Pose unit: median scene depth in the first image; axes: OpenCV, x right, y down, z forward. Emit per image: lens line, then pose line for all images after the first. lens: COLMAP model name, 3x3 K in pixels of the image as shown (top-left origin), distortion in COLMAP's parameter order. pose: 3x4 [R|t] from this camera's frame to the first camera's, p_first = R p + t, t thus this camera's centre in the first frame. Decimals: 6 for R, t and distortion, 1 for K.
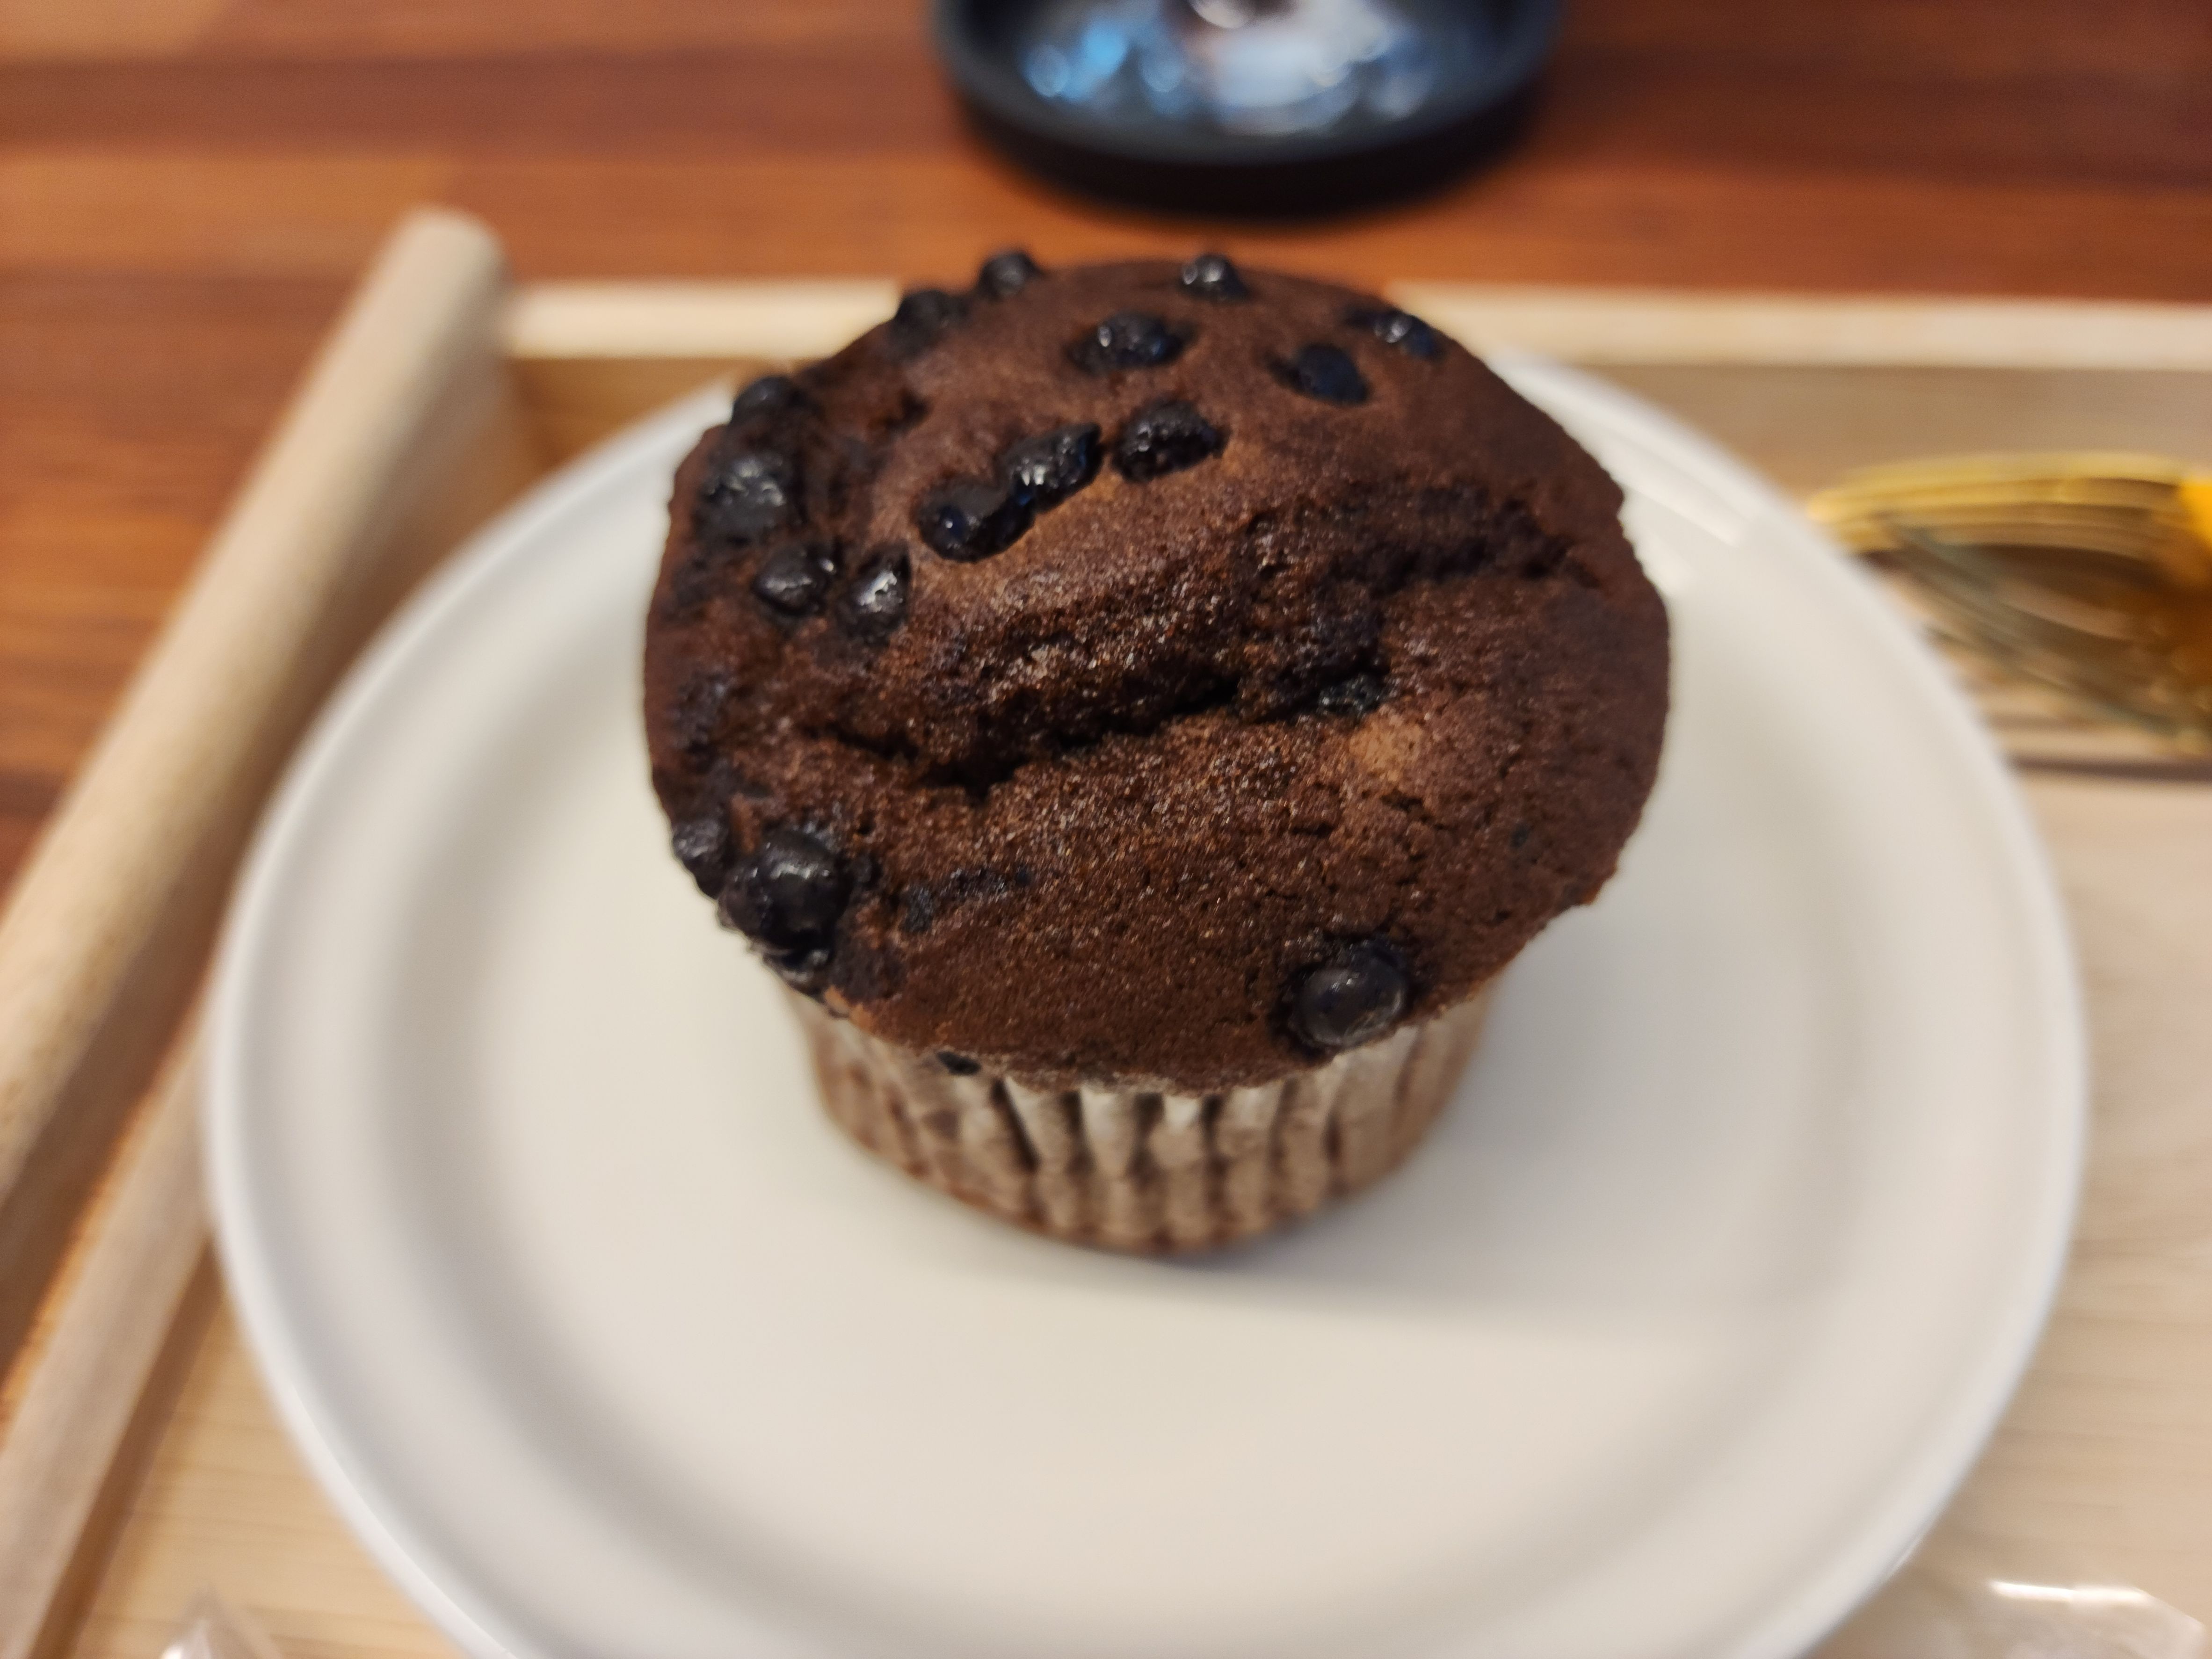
lens RADIAL K [[1567.8, 0, 1091.4], [0, 1567.8, 829.9], [0, 0, 1]] dist [0.050753, -0.058024]
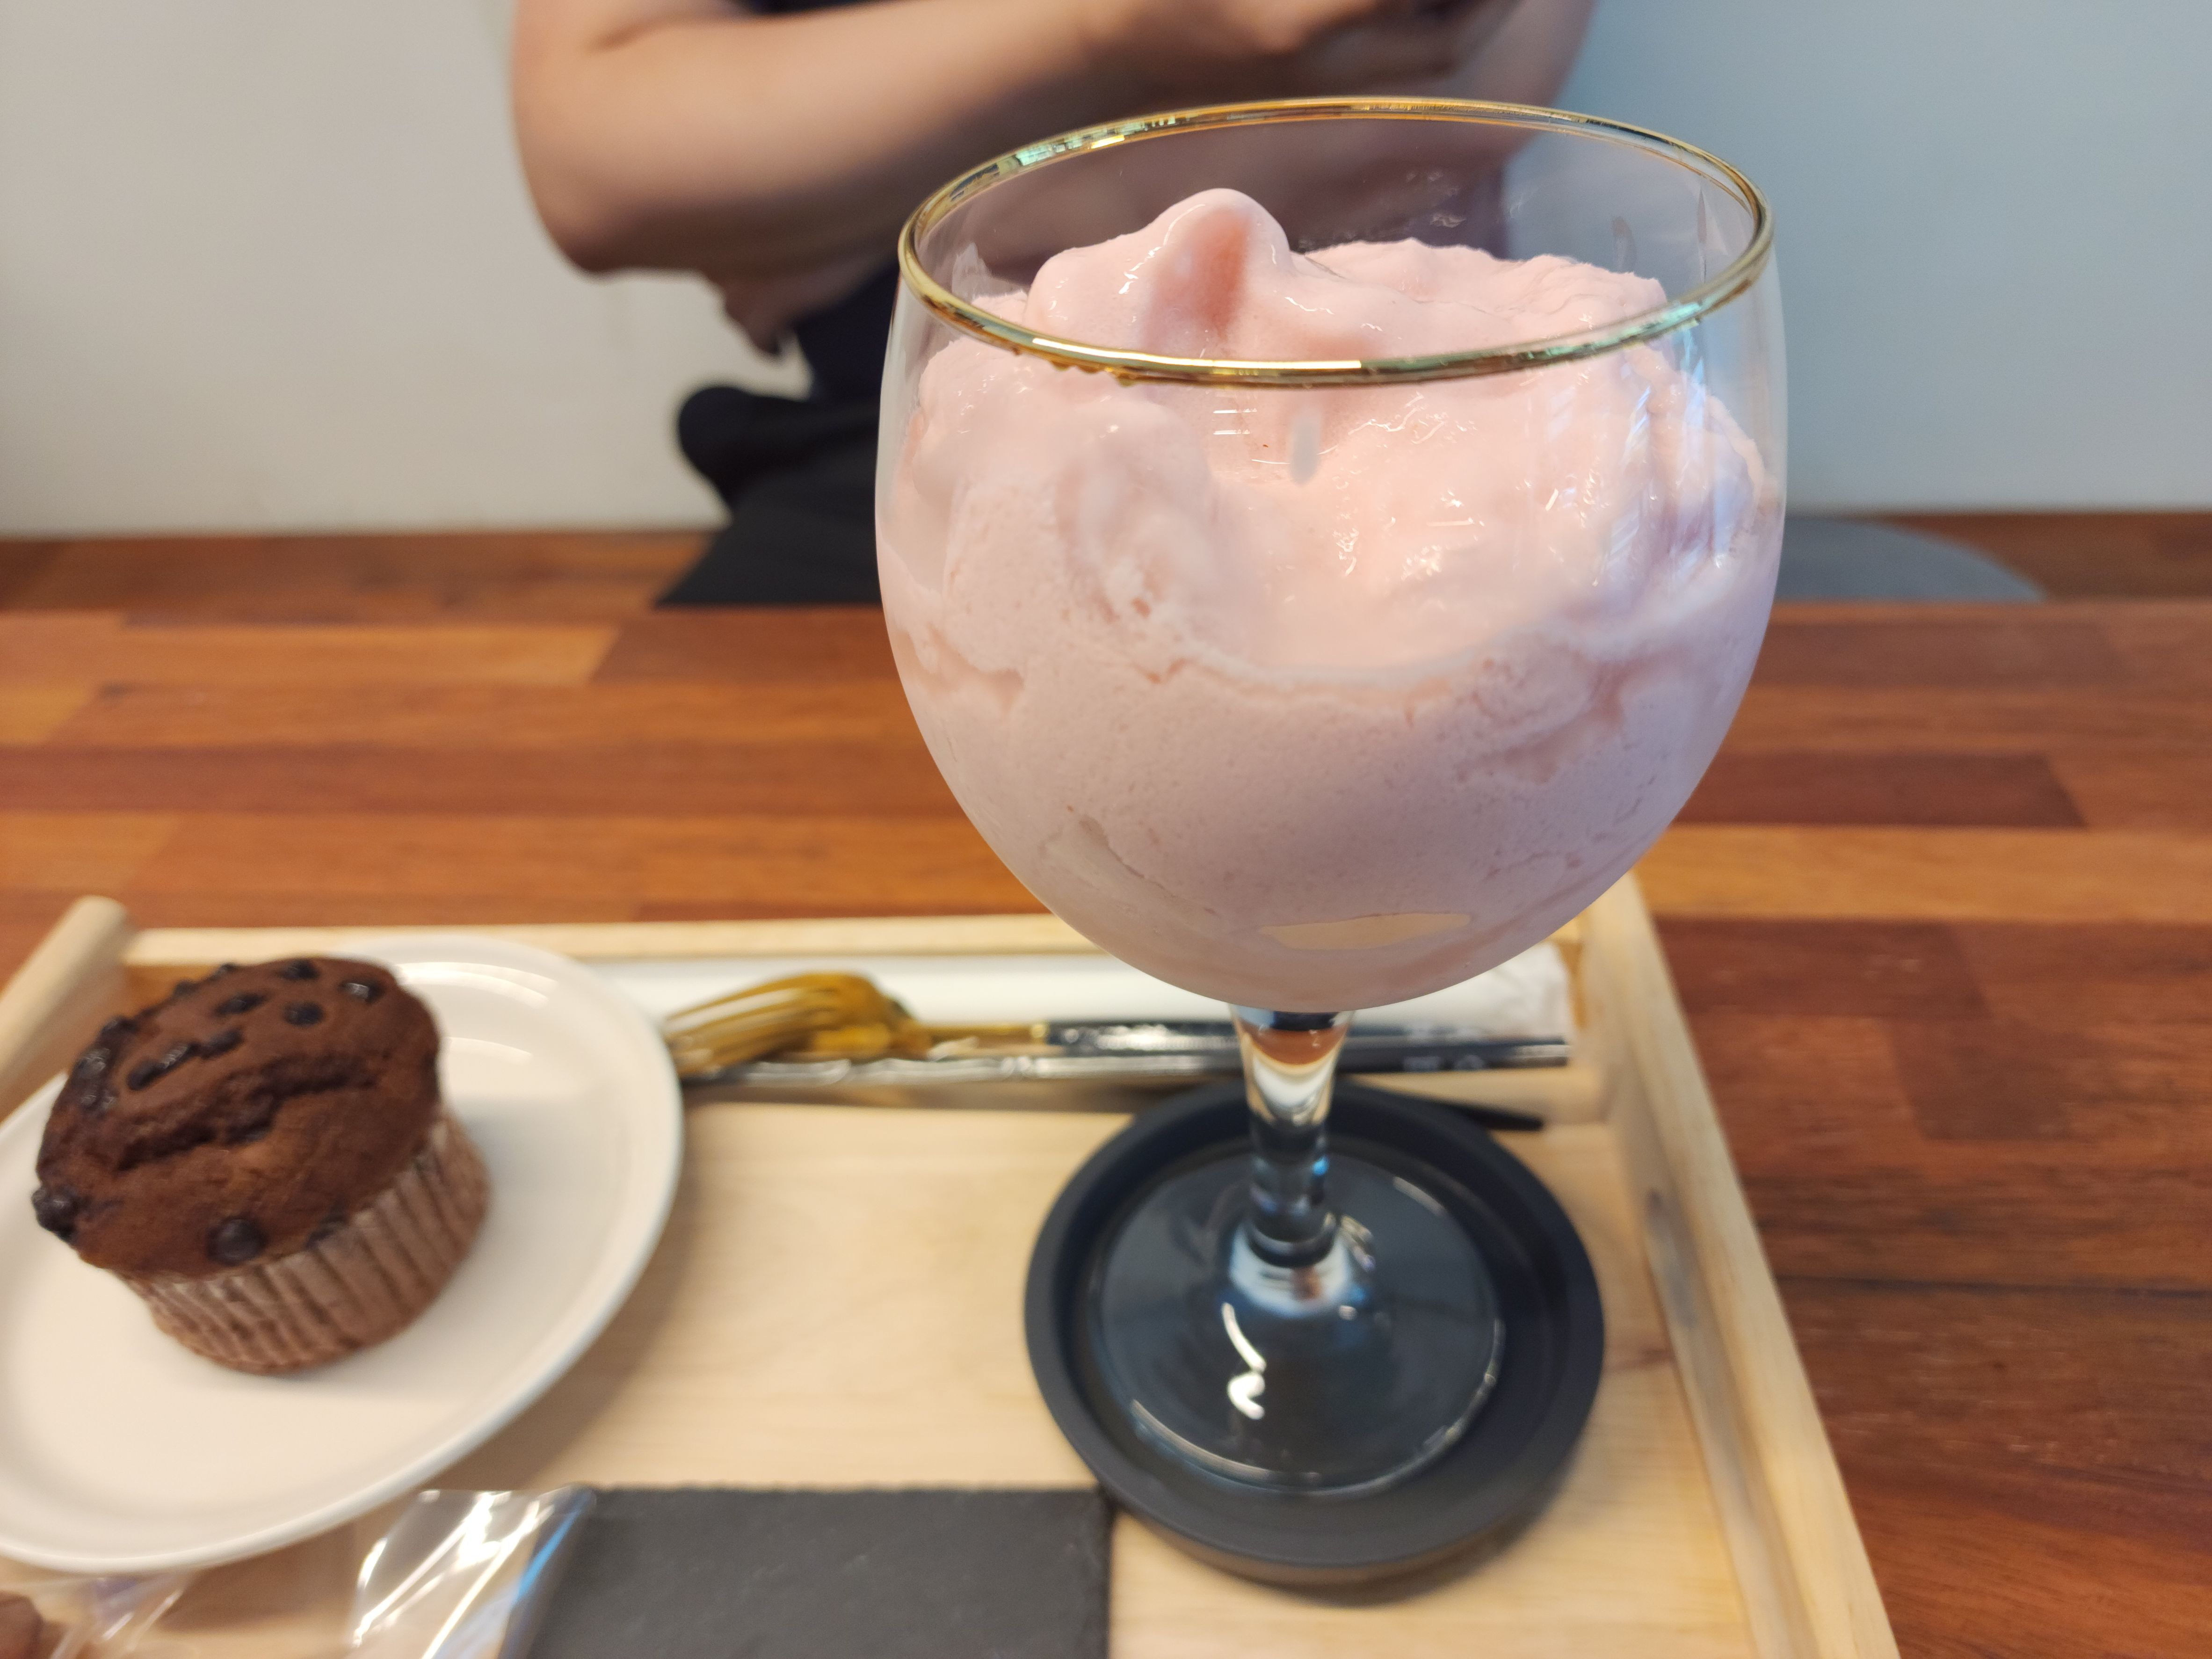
lens RADIAL K [[1567.8, 0, 1091.4], [0, 1567.8, 829.9], [0, 0, 1]] dist [0.050753, -0.058024]
pose [[0.999692, -0.024807, -0.000175, 1.747172], [0.024058, 0.971173, -0.237157, 0.099189], [0.006053, 0.237080, 0.971471, -2.005319]]
